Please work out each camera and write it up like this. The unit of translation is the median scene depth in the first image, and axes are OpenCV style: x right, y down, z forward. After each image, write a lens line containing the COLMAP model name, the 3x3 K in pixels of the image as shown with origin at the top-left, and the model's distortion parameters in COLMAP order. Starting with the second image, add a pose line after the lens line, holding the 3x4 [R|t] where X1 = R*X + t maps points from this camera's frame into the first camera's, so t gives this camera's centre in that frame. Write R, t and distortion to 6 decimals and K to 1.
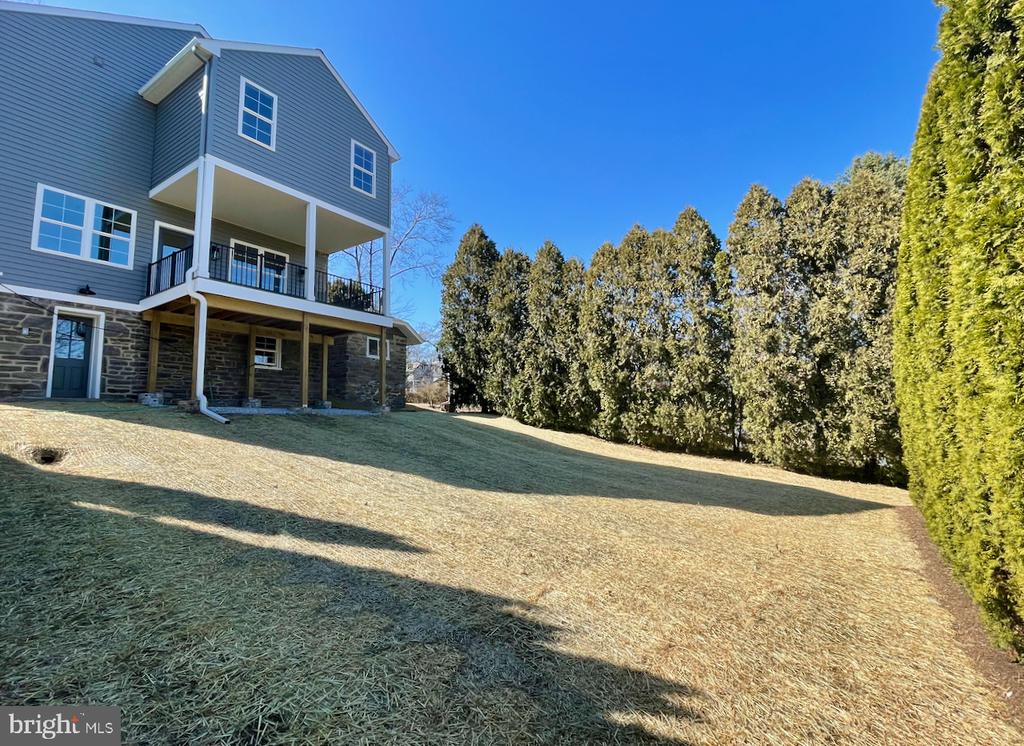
lens RADIAL K [[484.7, 0, 513.2], [0, 484.7, 357.6], [0, 0, 1]] dist [-0.015284, 0.009816]
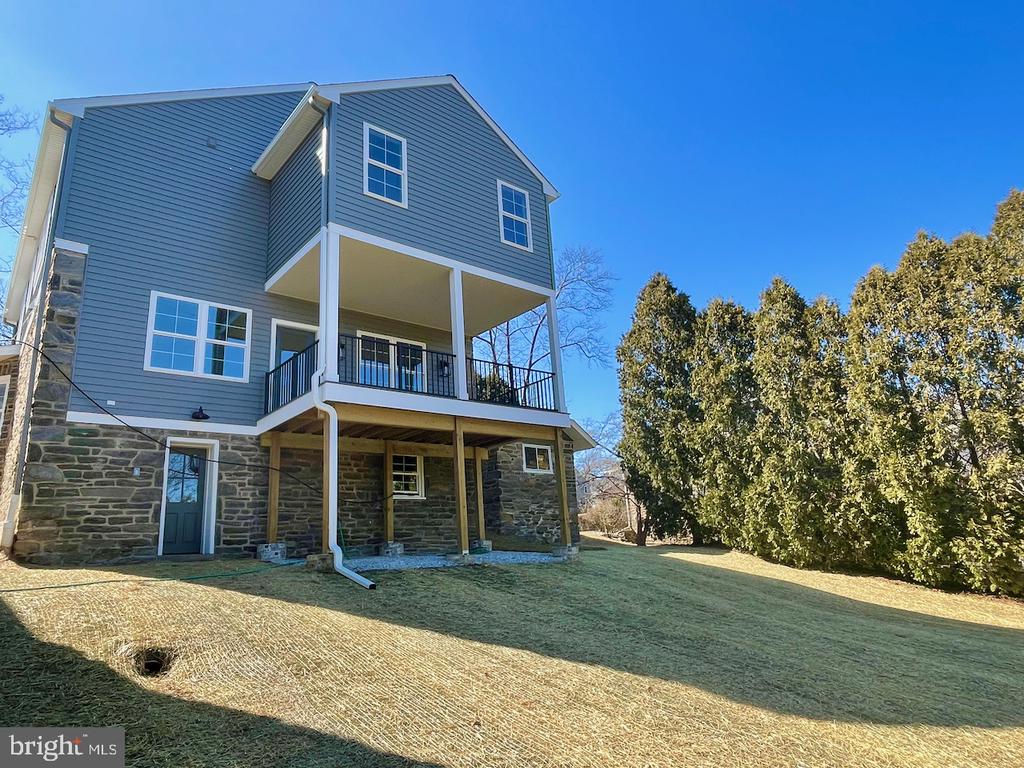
lens RADIAL K [[637.9, 0, 506.7], [0, 637.9, 378.2], [0, 0, 1]] dist [0.011210, -0.020328]
pose [[0.957995, -0.106323, -0.266347, -0.095926], [0.070170, 0.987409, -0.141776, -0.010926], [0.278067, 0.117131, 0.953393, 0.108835]]
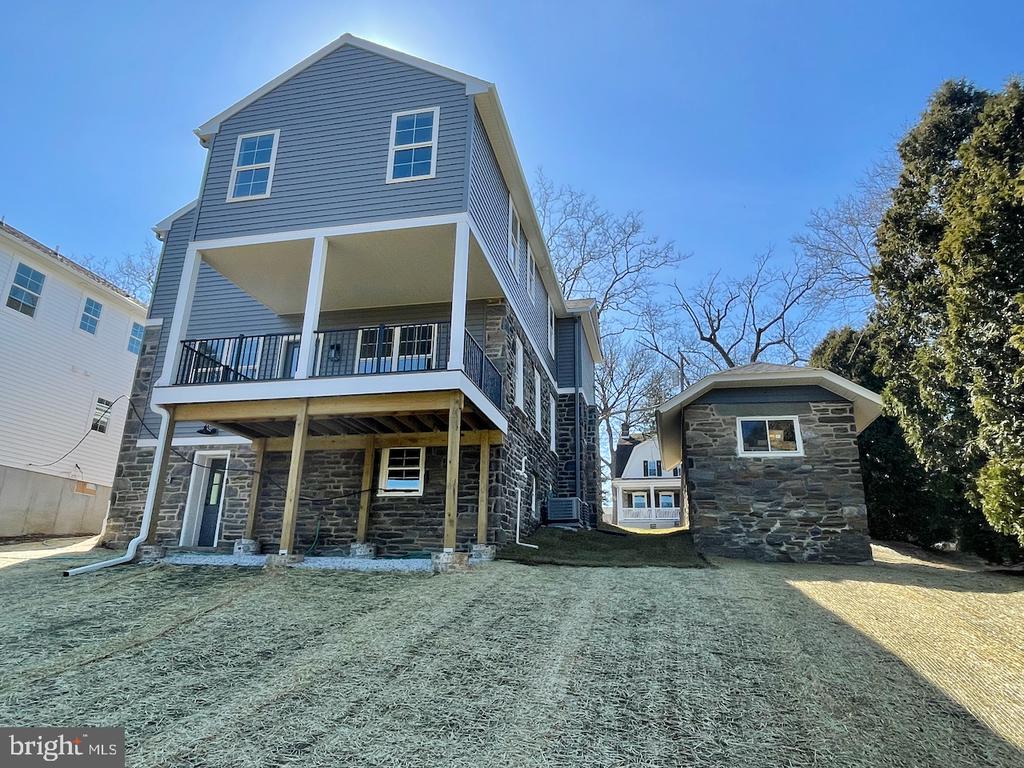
lens RADIAL K [[637.9, 0, 510.5], [0, 637.9, 375.9], [0, 0, 1]] dist [0.011210, -0.020328]
pose [[0.355751, -0.264868, -0.896262, 0.391626], [0.092154, 0.964267, -0.248387, 0.101362], [0.930026, 0.005770, 0.367448, 0.877178]]
